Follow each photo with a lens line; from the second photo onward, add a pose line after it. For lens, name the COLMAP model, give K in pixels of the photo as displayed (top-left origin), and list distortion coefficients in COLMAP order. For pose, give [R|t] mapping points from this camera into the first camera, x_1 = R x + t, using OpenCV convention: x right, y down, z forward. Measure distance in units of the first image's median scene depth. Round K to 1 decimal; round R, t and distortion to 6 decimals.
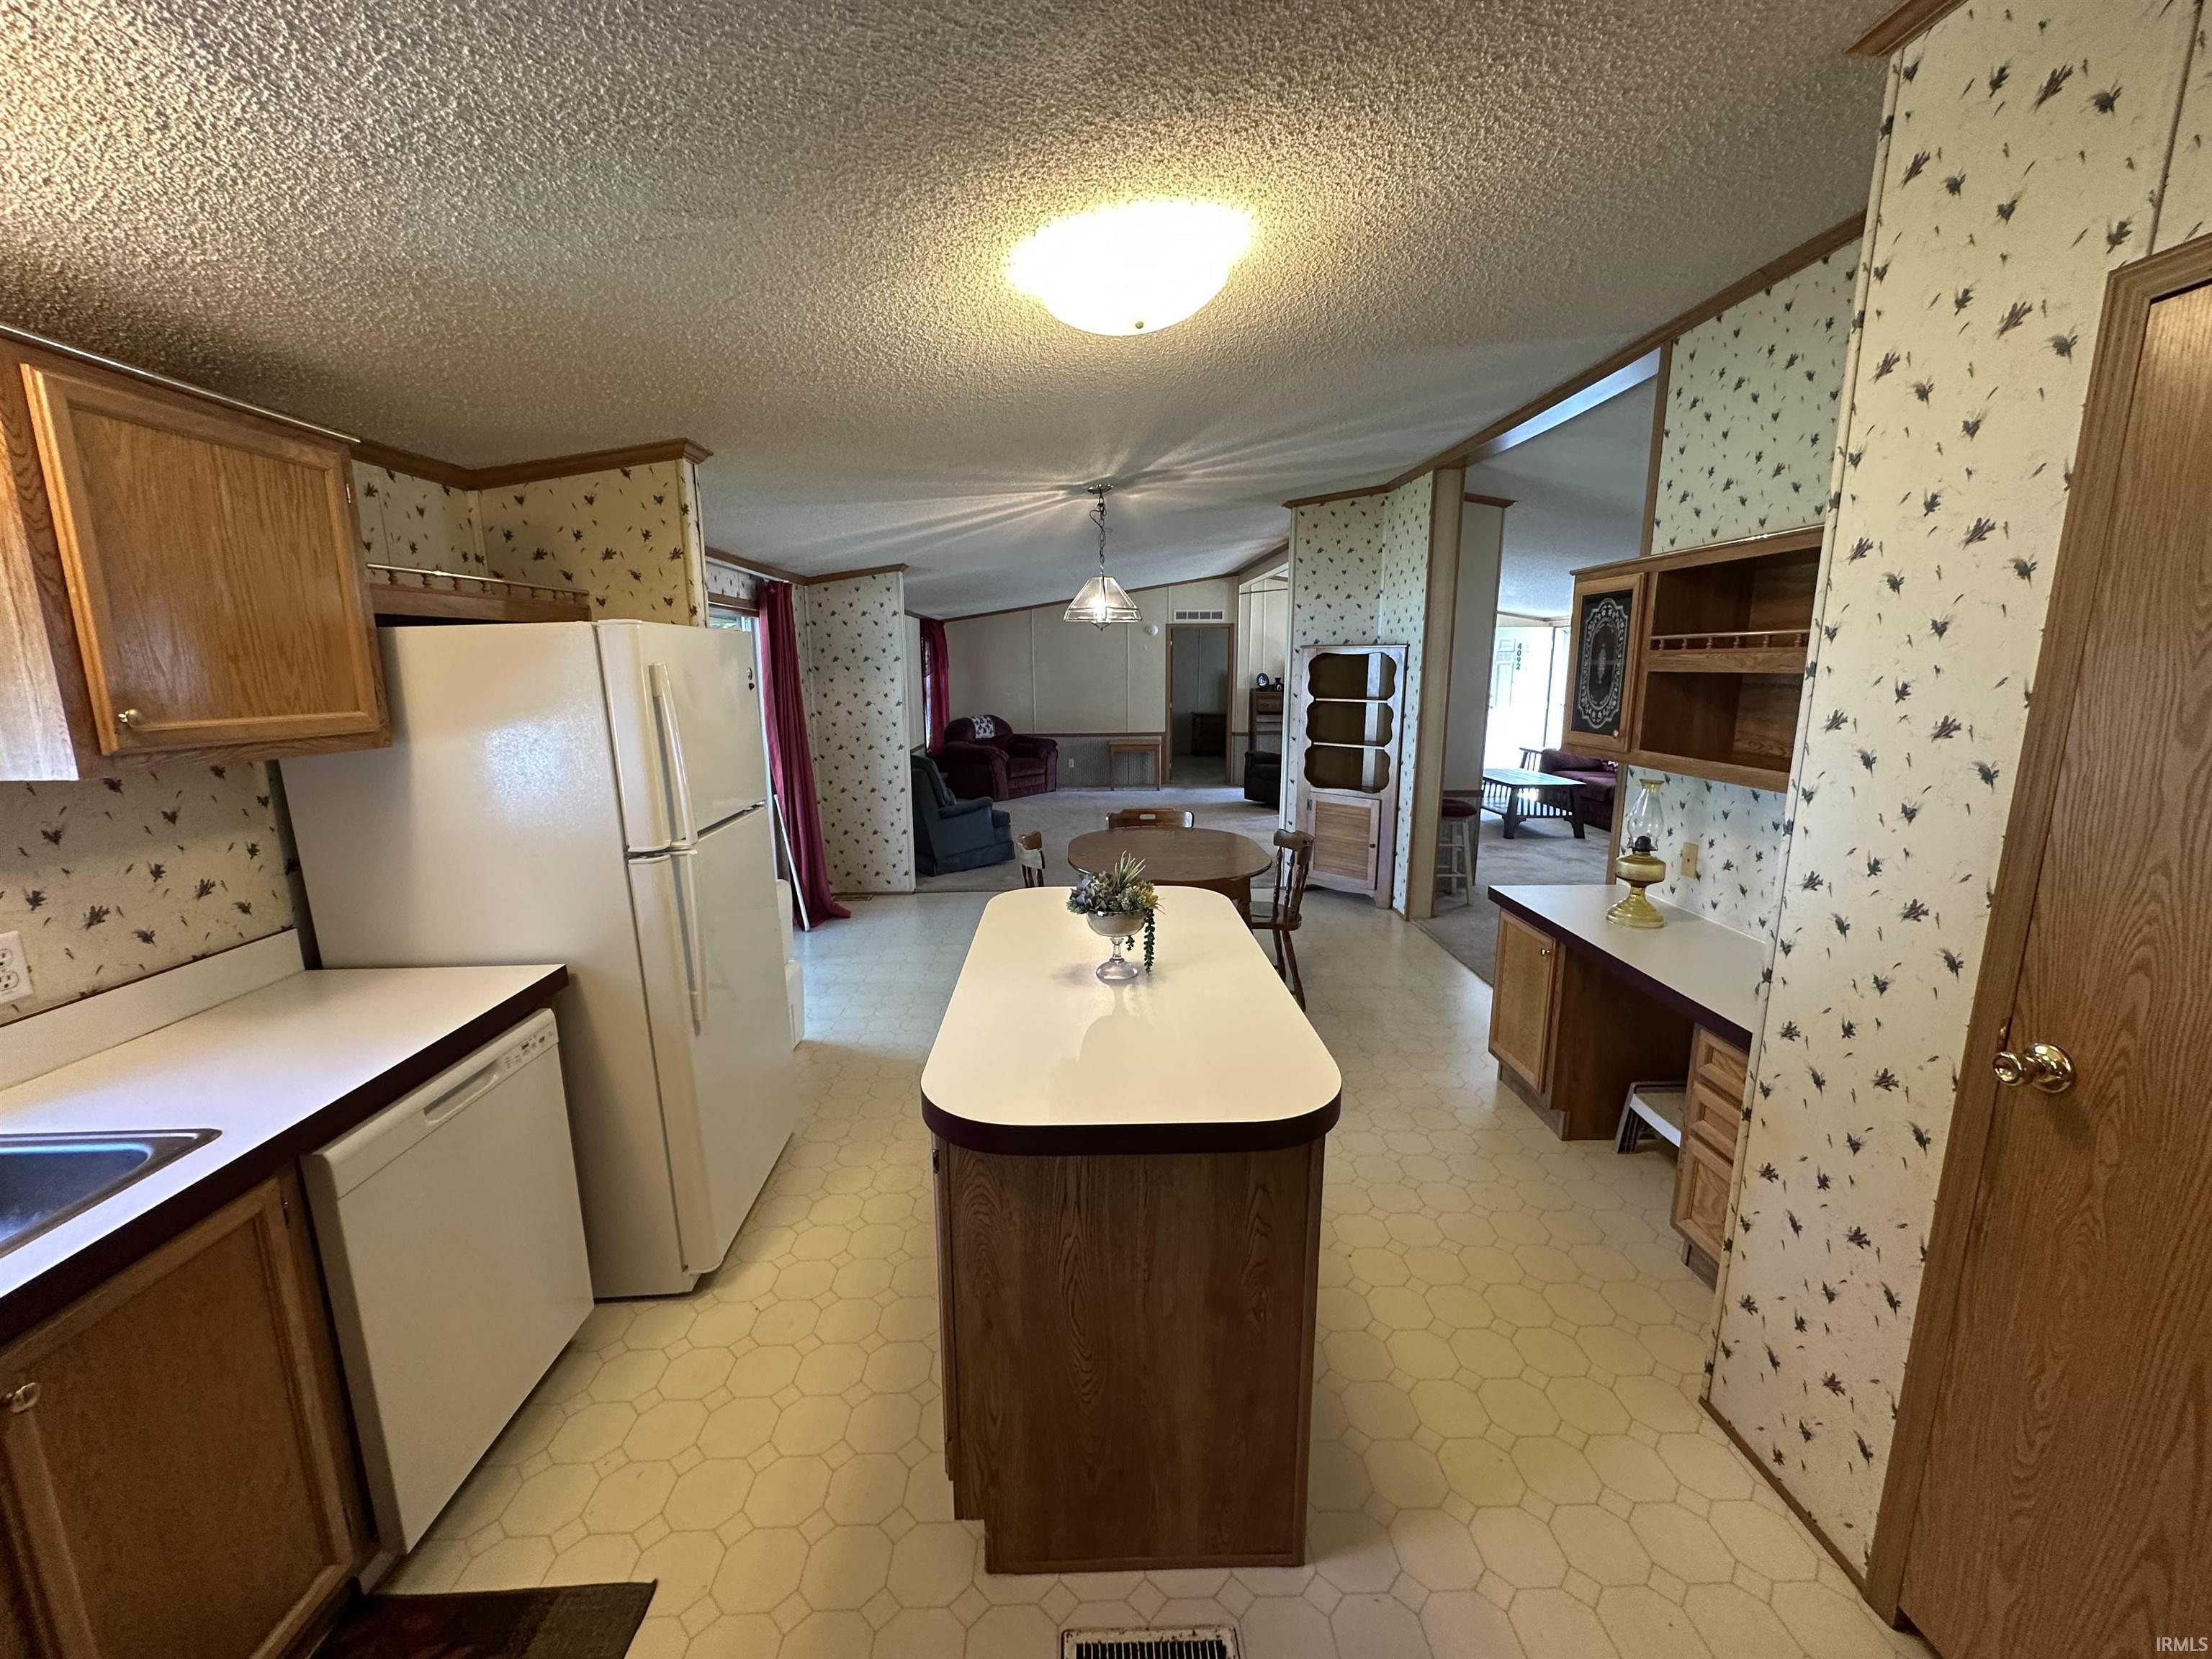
lens RADIAL K [[879.8, 0, 1105.5], [0, 879.8, 832.6], [0, 0, 1]] dist [-0.001203, -0.000259]
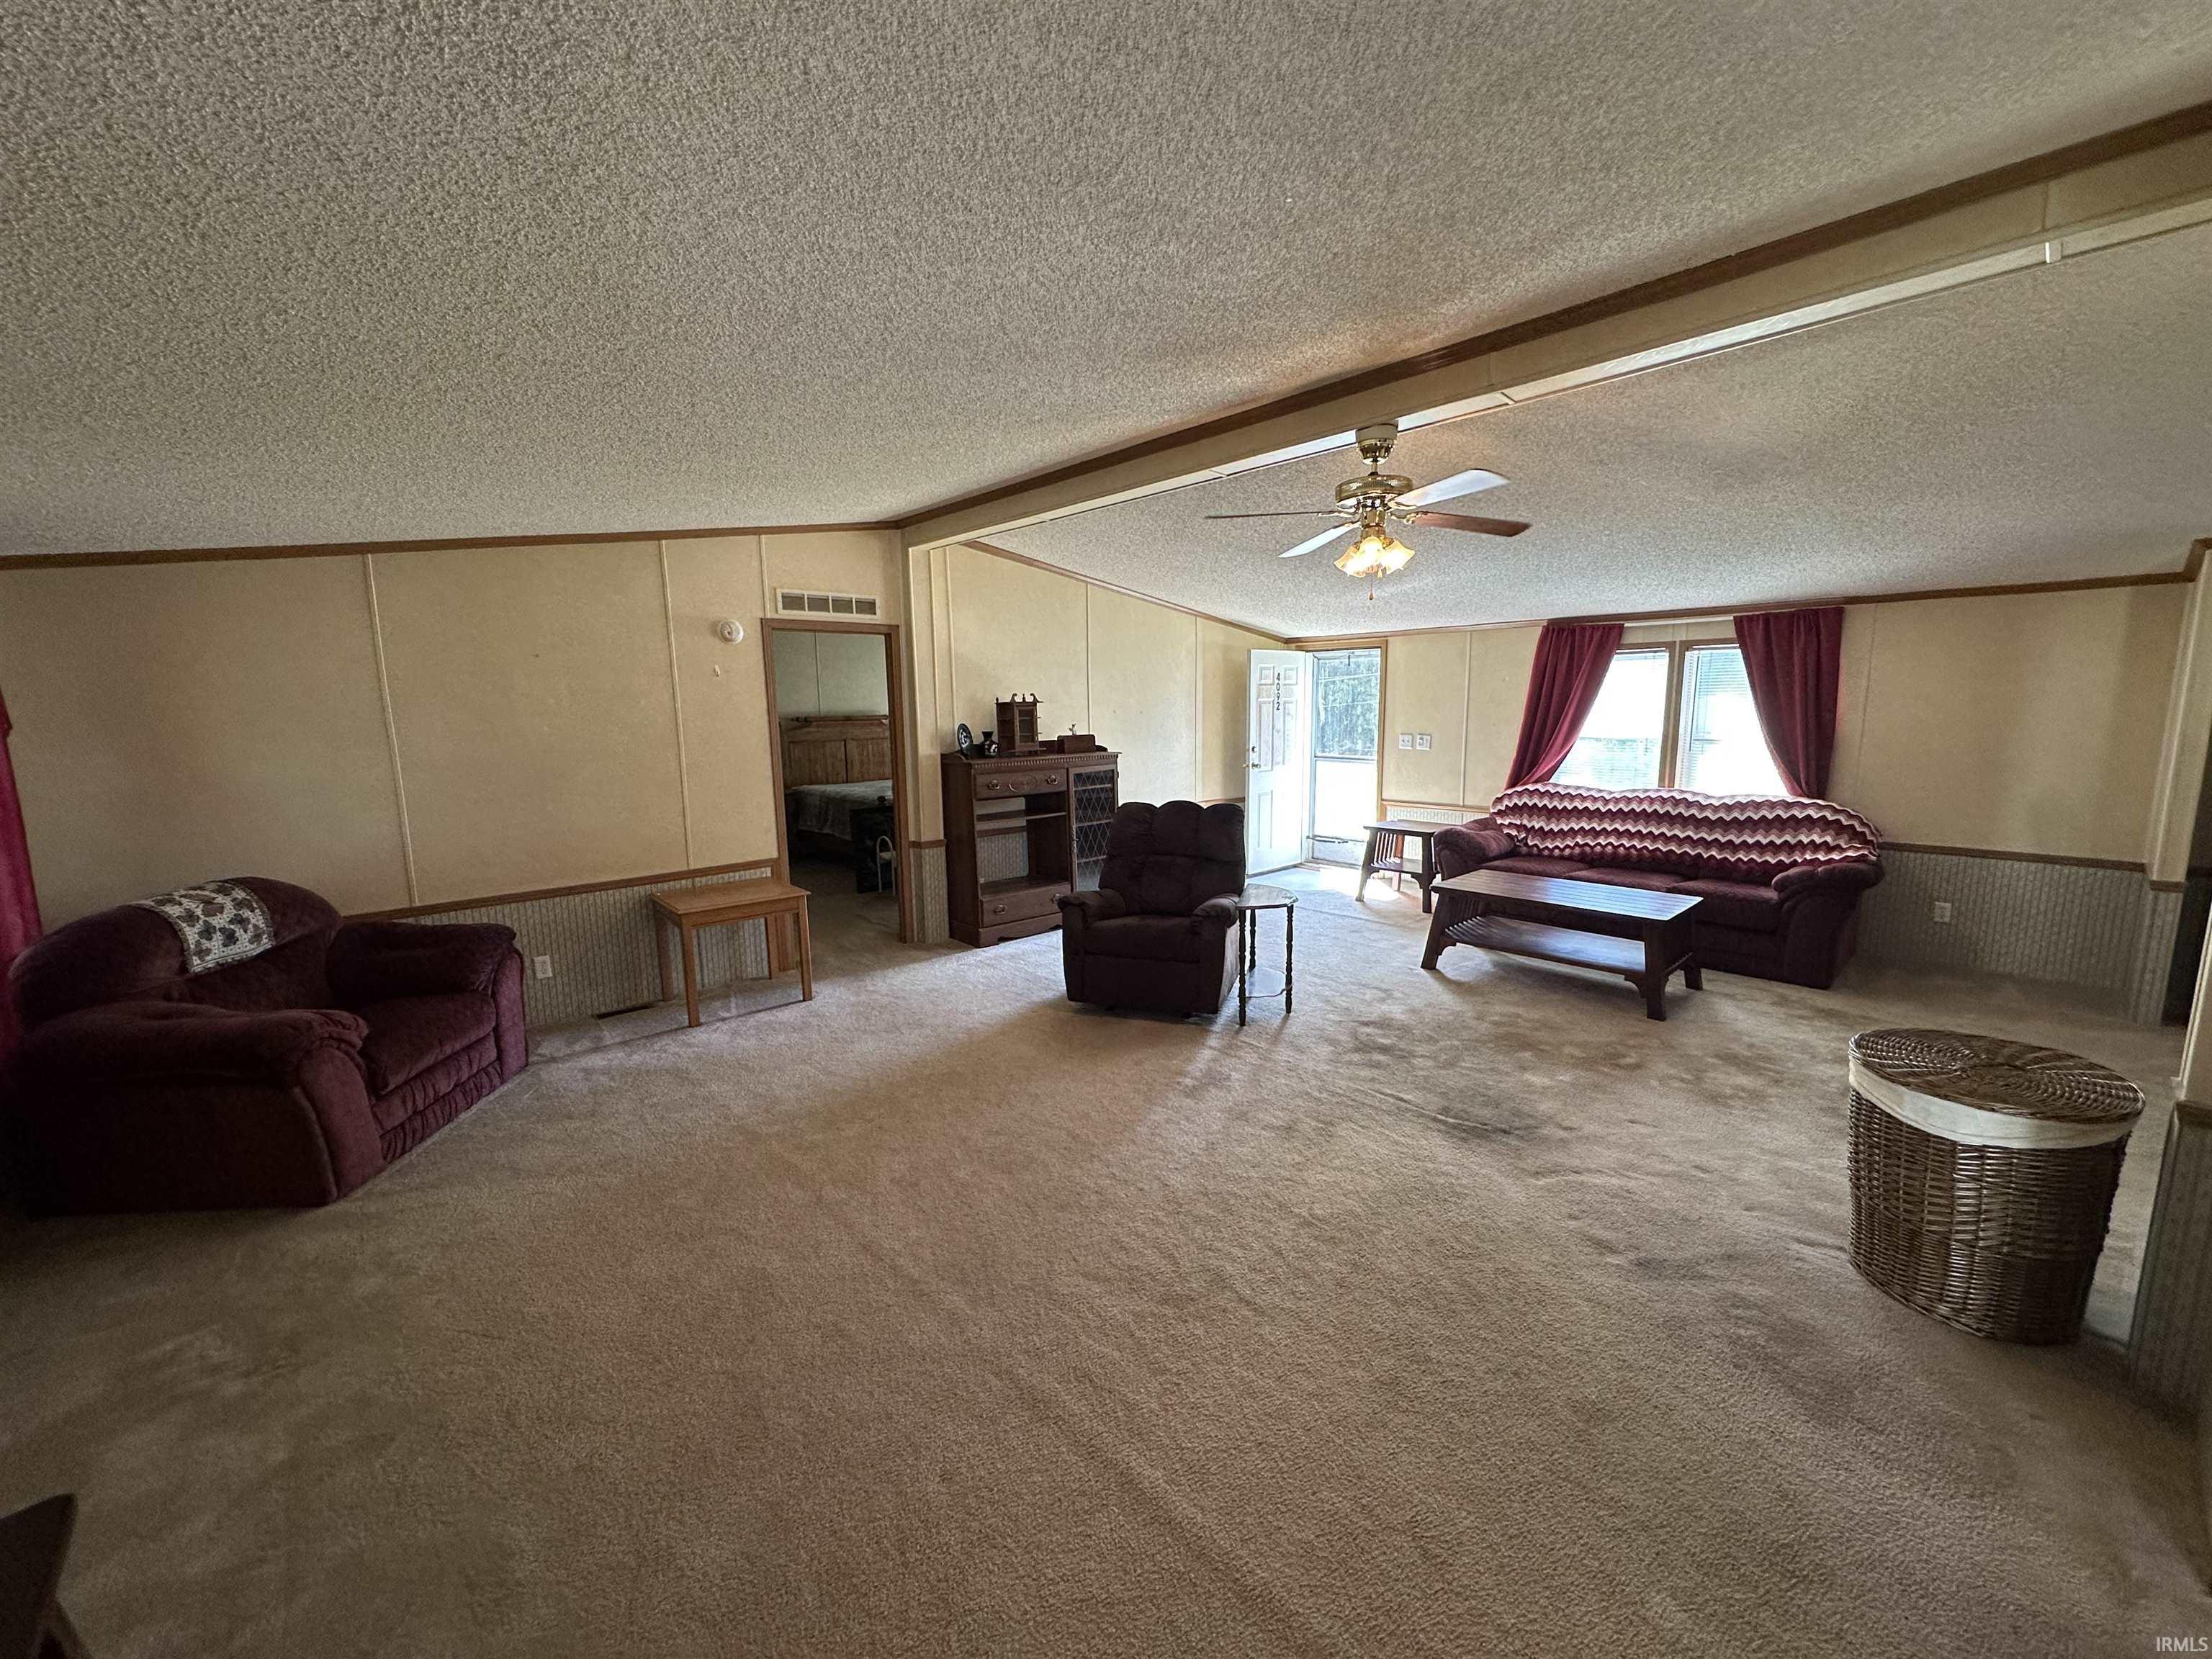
lens RADIAL K [[879.8, 0, 1105.5], [0, 879.8, 832.6], [0, 0, 1]] dist [-0.001203, -0.000259]
pose [[0.760242, -0.102680, 0.641474, -0.176650], [0.133364, 0.991067, 0.000583, -0.199467], [-0.635804, 0.085107, 0.767144, 1.037908]]
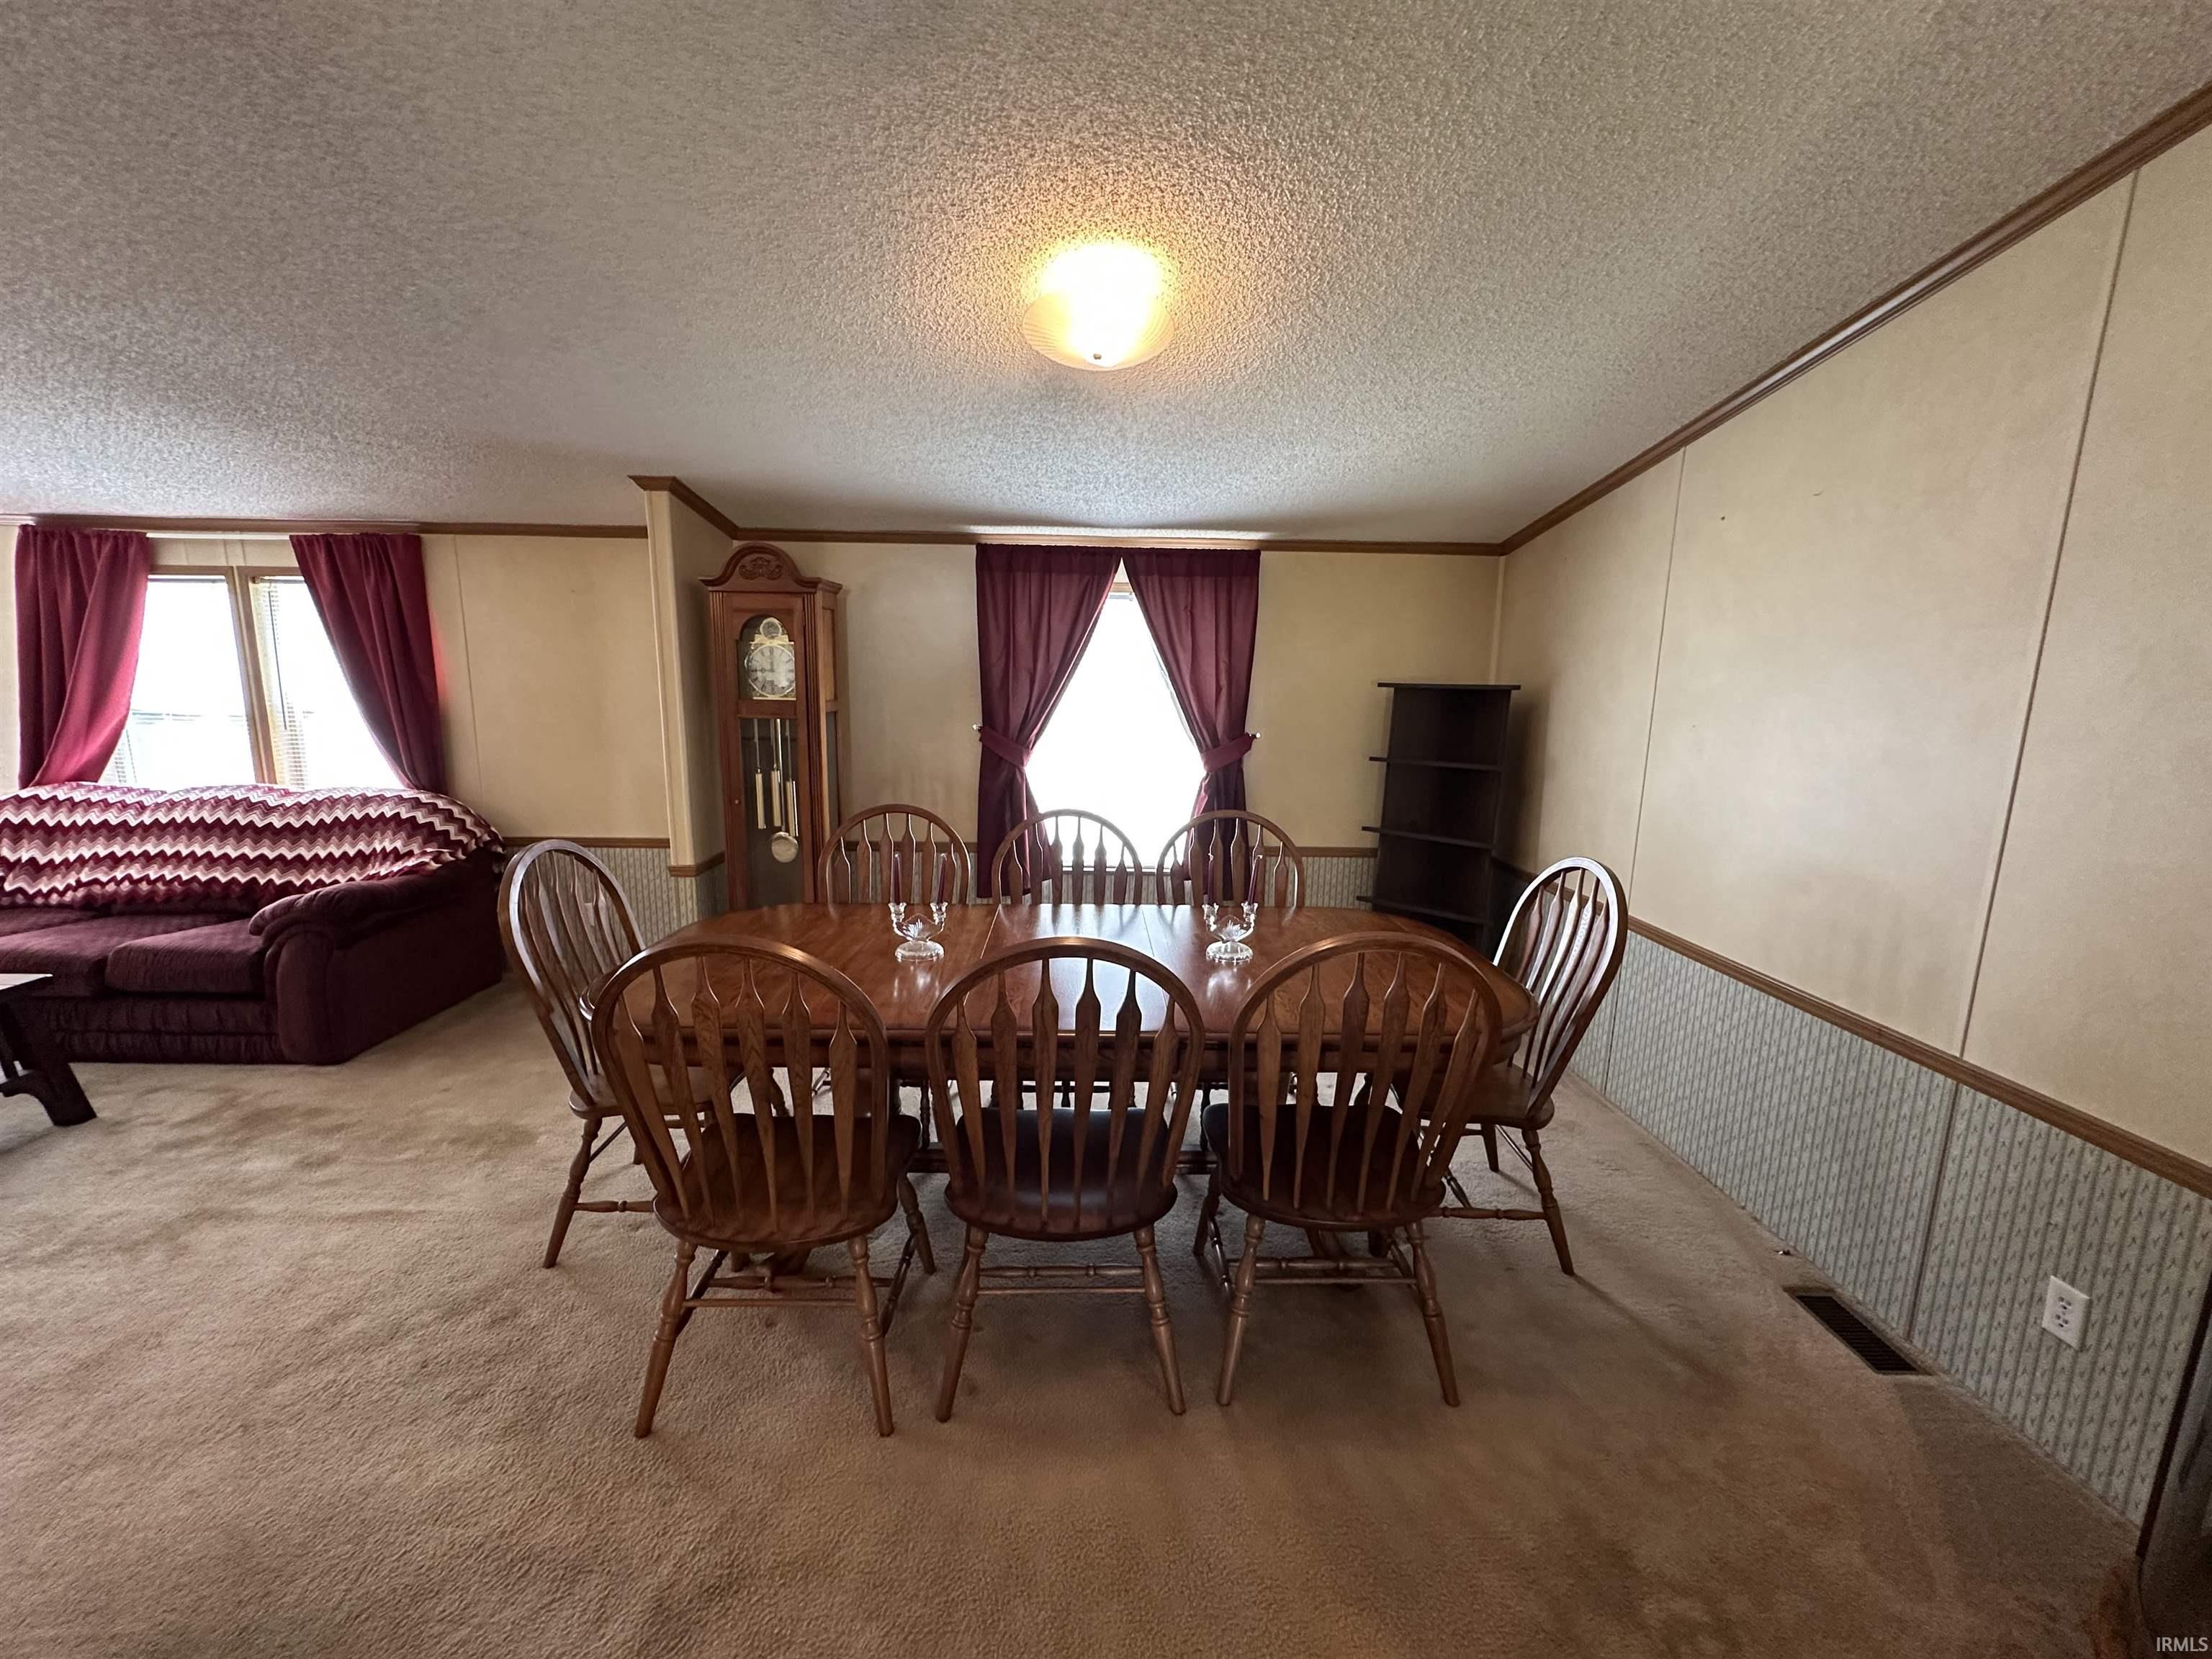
lens RADIAL K [[879.8, 0, 1105.5], [0, 879.8, 832.6], [0, 0, 1]] dist [-0.001203, -0.000259]
pose [[0.013386, -0.169059, 0.985515, 0.276274], [0.172863, 0.971155, 0.164247, -0.124991], [-0.984855, 0.168160, 0.042224, 0.721910]]
